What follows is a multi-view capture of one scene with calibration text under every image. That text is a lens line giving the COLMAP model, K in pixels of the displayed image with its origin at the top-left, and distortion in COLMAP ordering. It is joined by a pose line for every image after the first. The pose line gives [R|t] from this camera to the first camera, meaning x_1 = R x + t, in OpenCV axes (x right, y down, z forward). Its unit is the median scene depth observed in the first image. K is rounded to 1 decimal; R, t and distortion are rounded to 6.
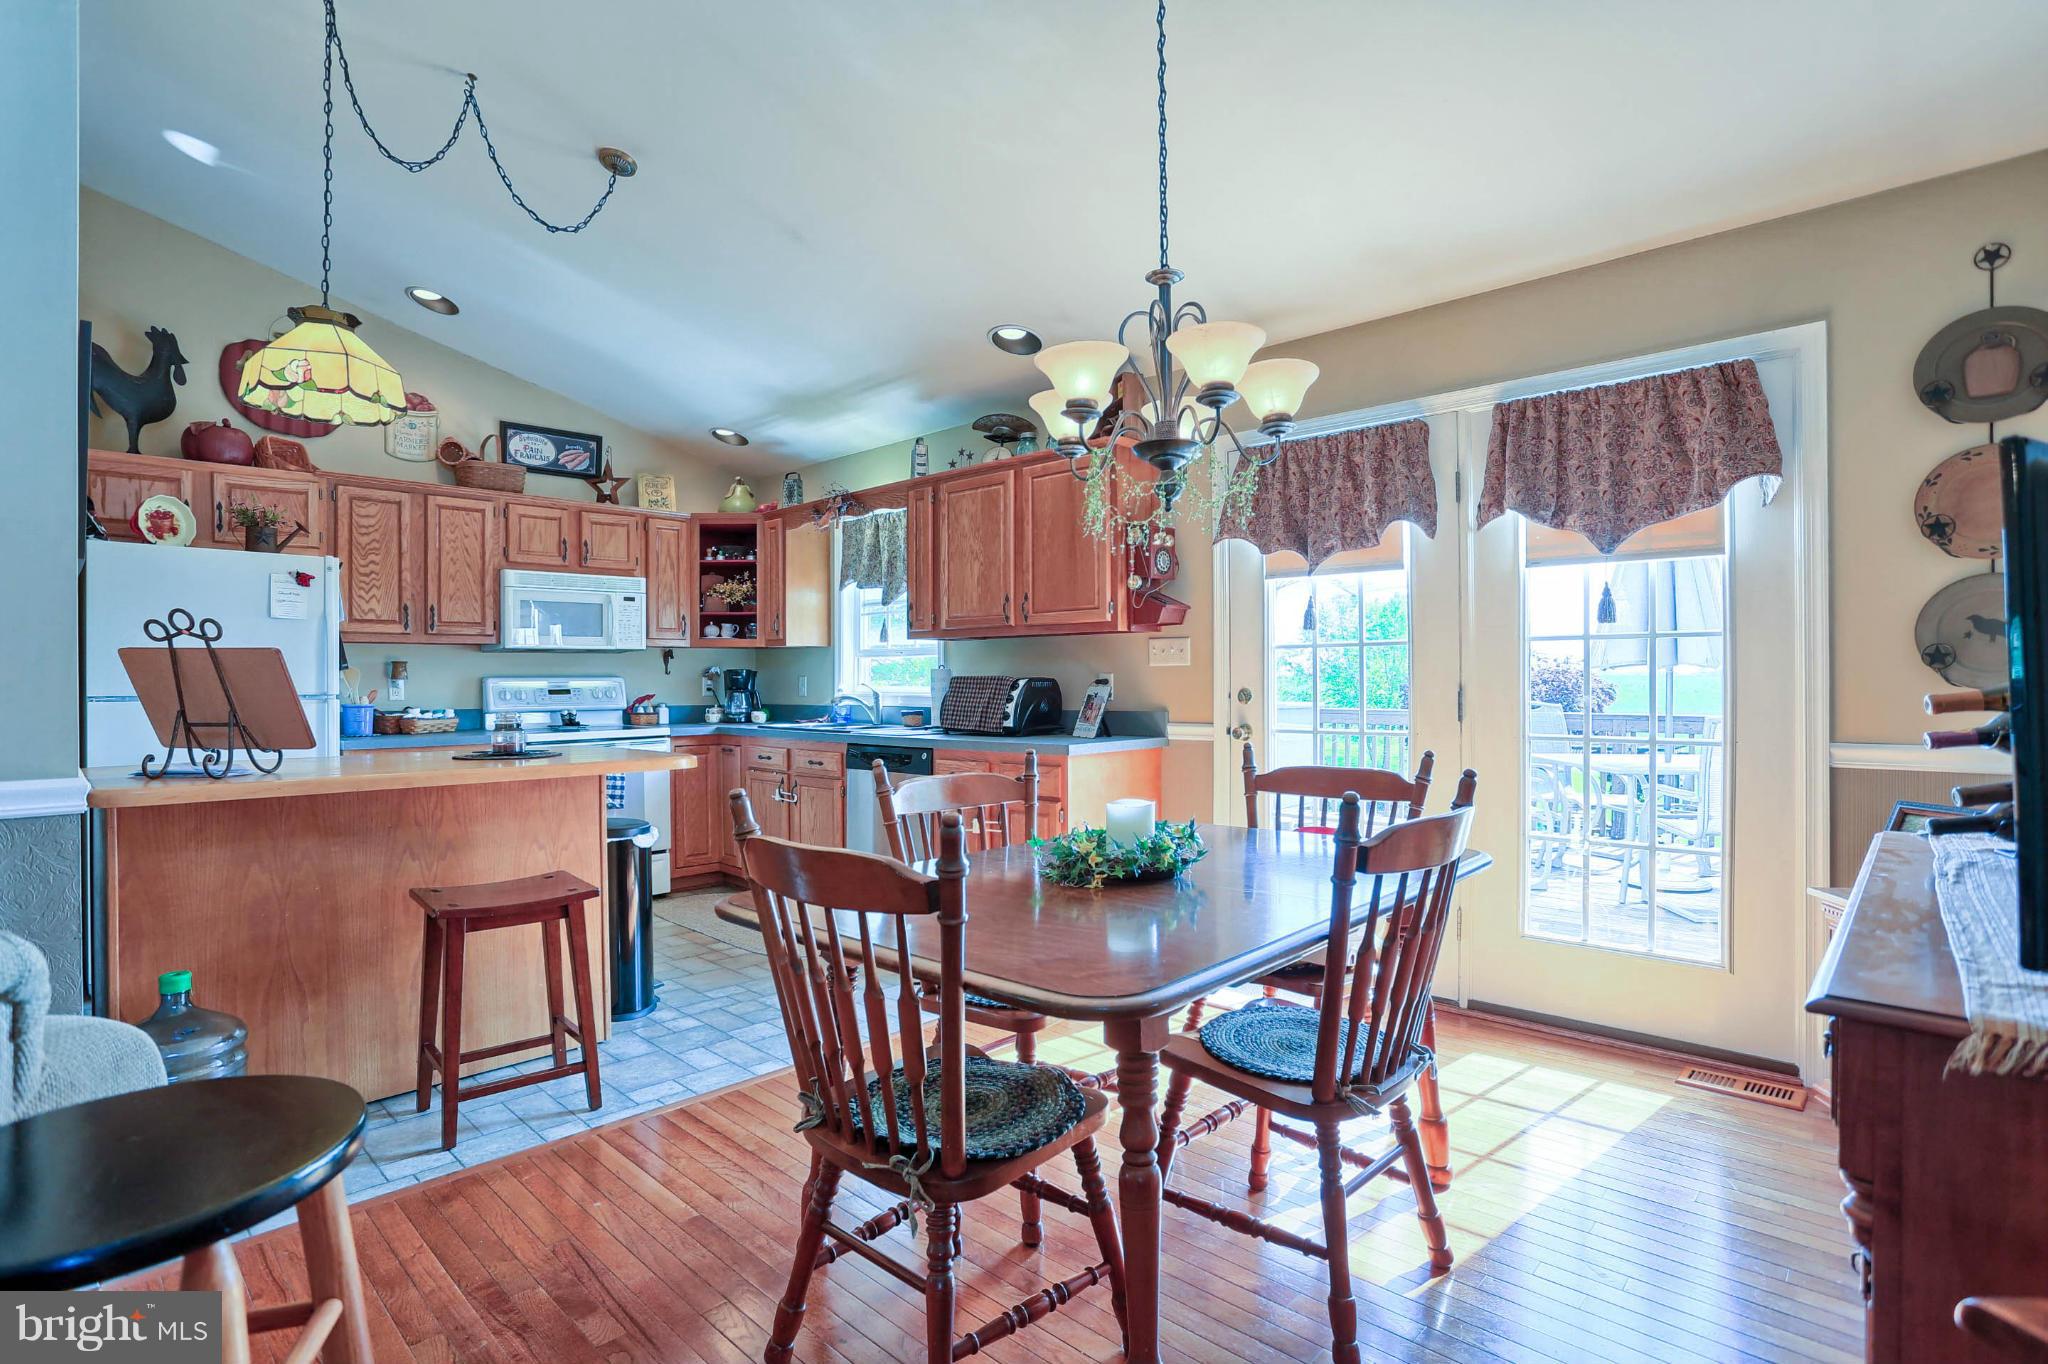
lens RADIAL K [[1004.3, 0, 1020.2], [0, 1004.3, 687.3], [0, 0, 1]] dist [-0.082511, 0.039509]
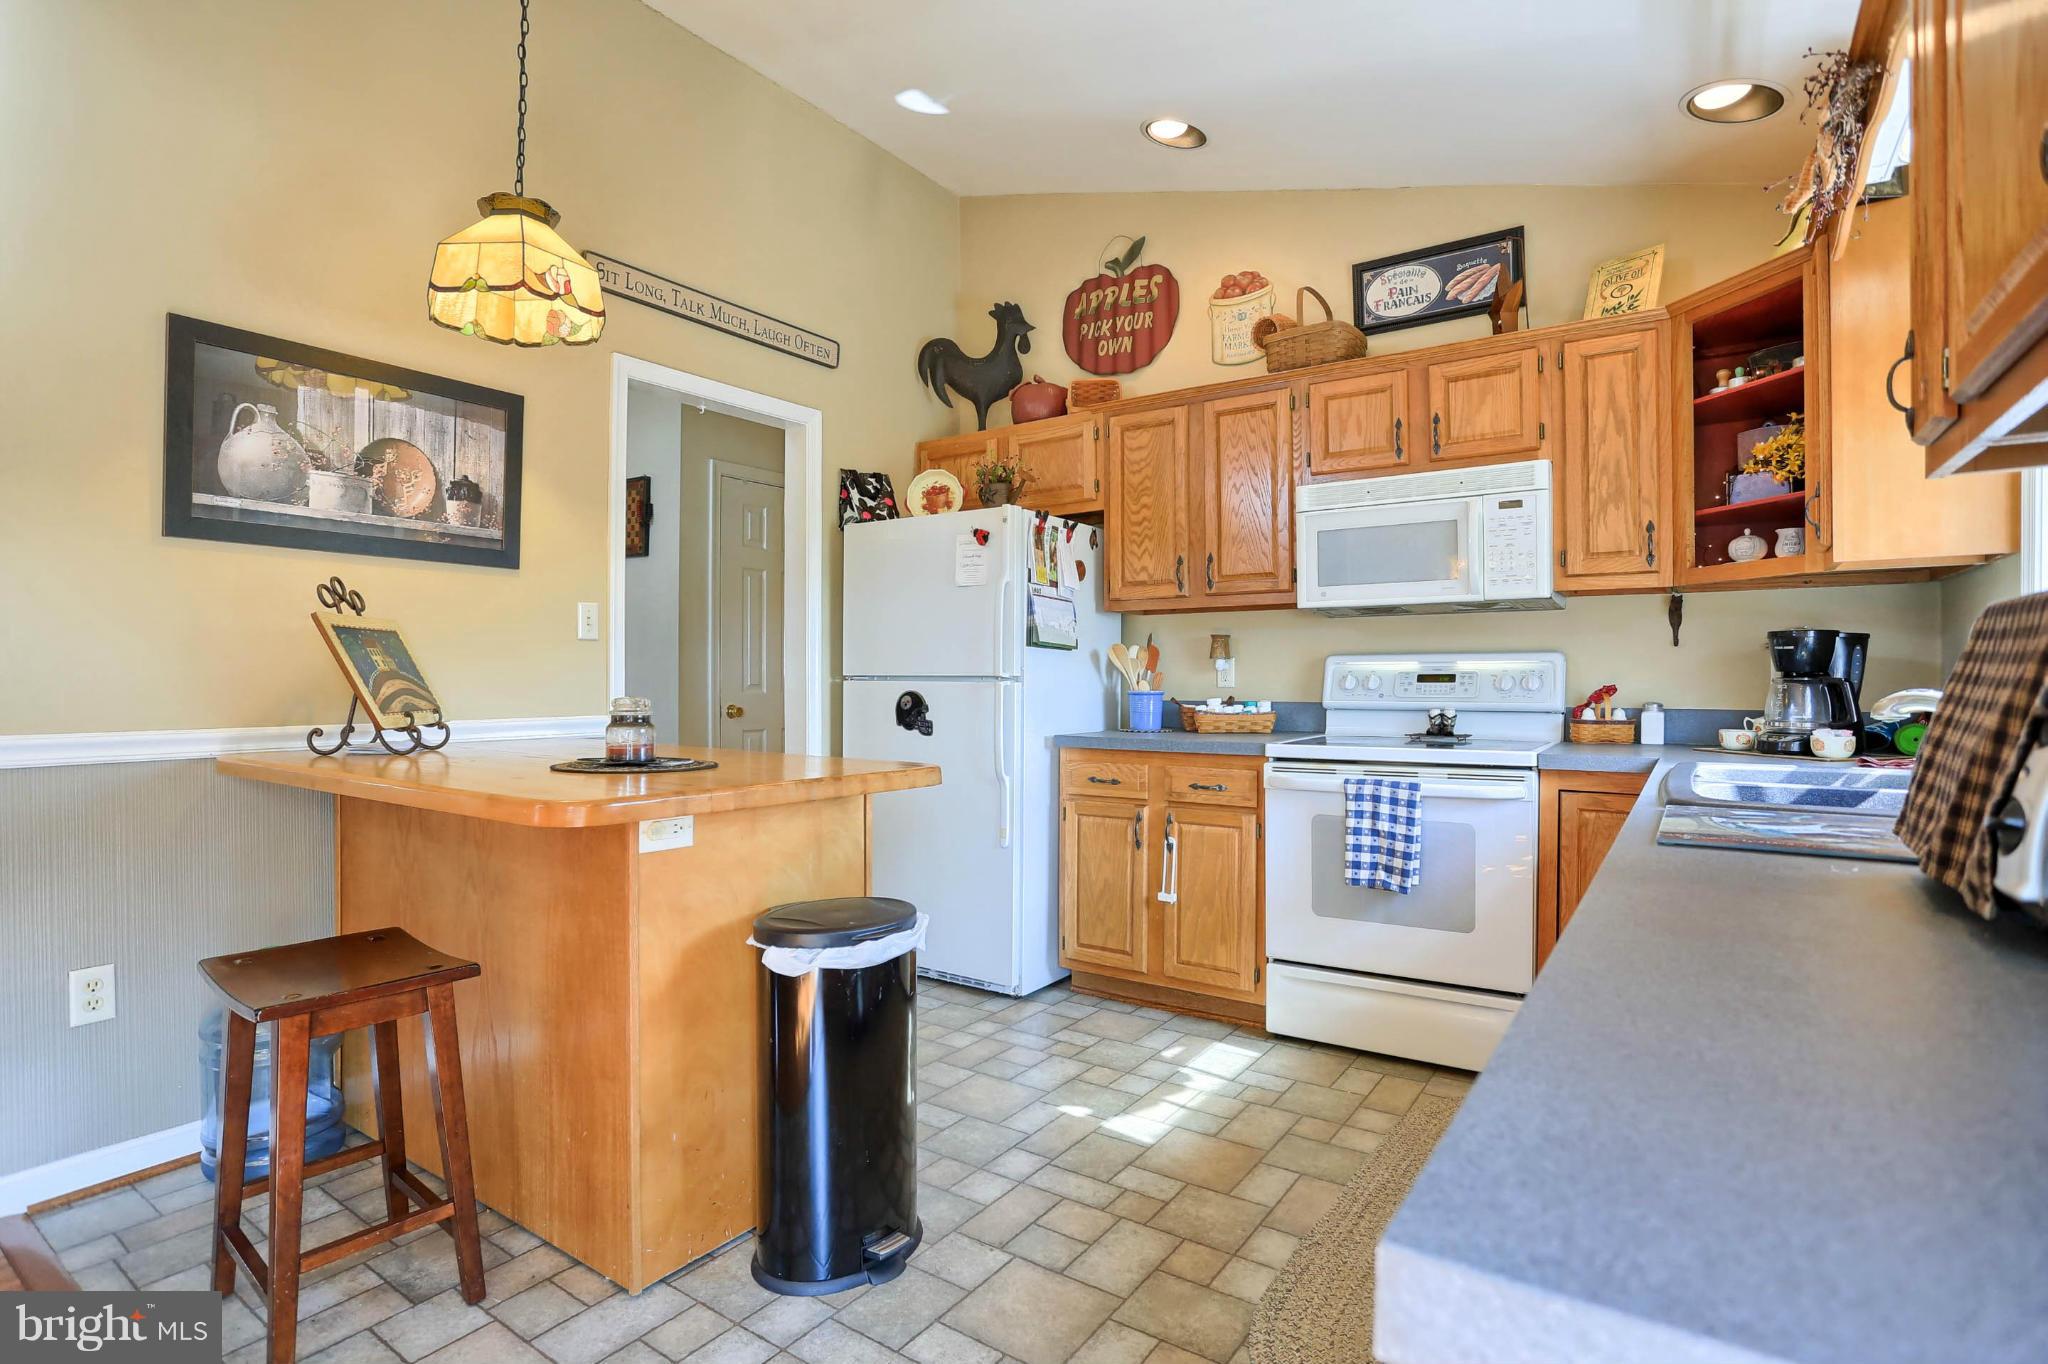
lens RADIAL K [[1004.3, 0, 1020.2], [0, 1004.3, 687.3], [0, 0, 1]] dist [-0.082511, 0.039509]
pose [[0.158501, 0.013041, -0.987273, 0.094303], [-0.008795, 0.999892, 0.011796, 0.005709], [0.987320, 0.006813, 0.158598, 0.717696]]
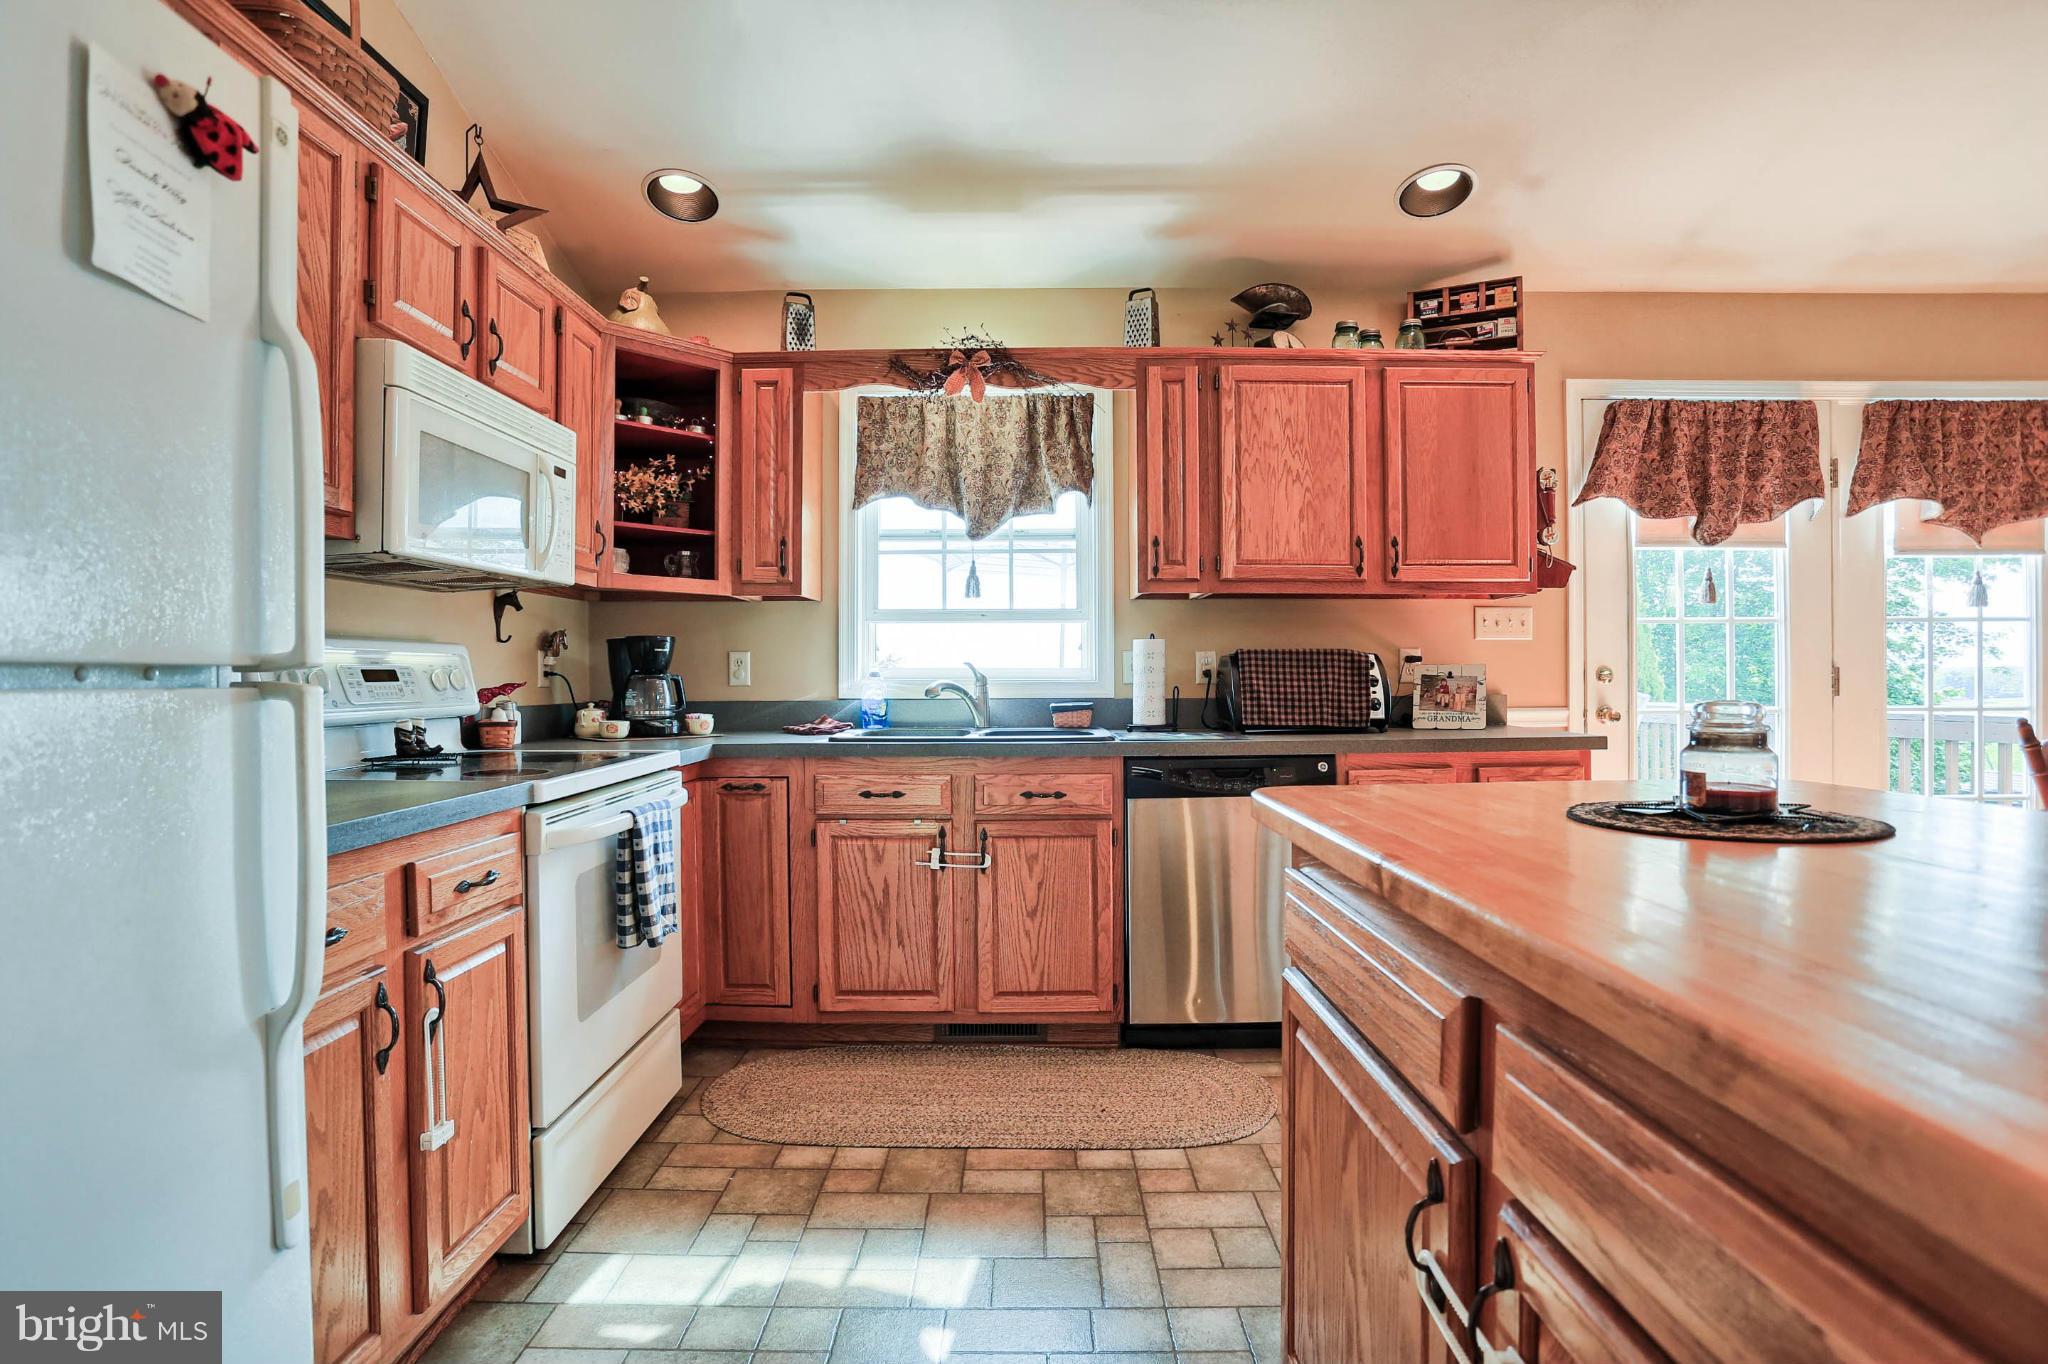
lens RADIAL K [[1013.0, 0, 1024.0], [0, 1013.0, 682.0], [0, 0, 1]] dist [-0.039588, -0.000109]
pose [[0.724429, -0.003628, 0.689340, -0.609592], [0.007105, 0.999972, -0.002203, 0.010797], [-0.689313, 0.006494, 0.724435, 0.567575]]
